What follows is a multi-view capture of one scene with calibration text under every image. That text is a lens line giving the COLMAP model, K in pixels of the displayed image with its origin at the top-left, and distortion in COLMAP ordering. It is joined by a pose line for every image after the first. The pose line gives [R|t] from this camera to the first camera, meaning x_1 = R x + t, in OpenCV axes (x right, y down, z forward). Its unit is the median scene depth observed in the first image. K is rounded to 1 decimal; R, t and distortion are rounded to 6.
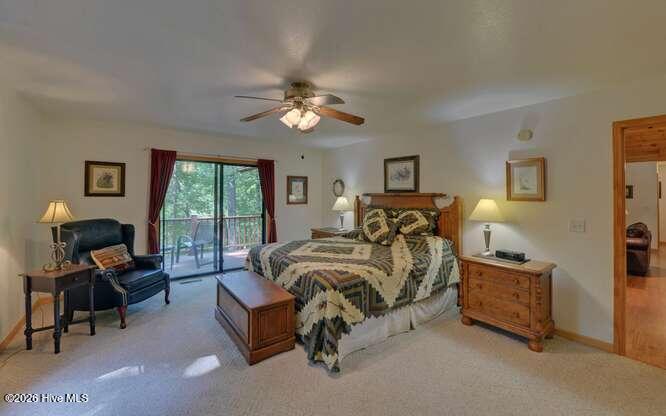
lens RADIAL K [[266.7, 0, 327.1], [0, 266.7, 194.2], [0, 0, 1]] dist [-0.020503, -0.000024]
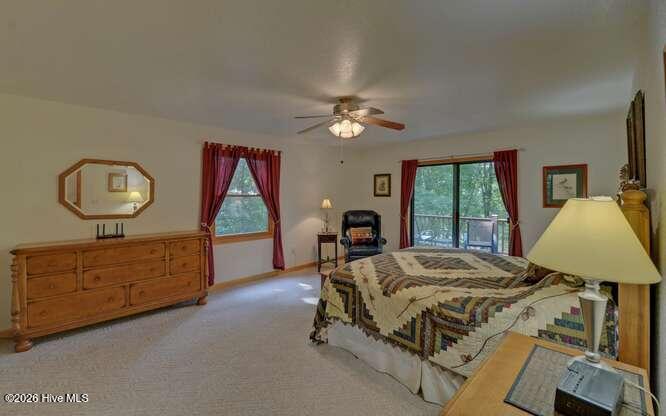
lens RADIAL K [[274.9, 0, 337.8], [0, 274.9, 193.3], [0, 0, 1]] dist [-0.010023, -0.000465]
pose [[0.154409, -0.013580, -0.987914, 0.926454], [0.007944, 0.999890, -0.012503, 0.010445], [0.987975, -0.005917, 0.154500, 0.665859]]
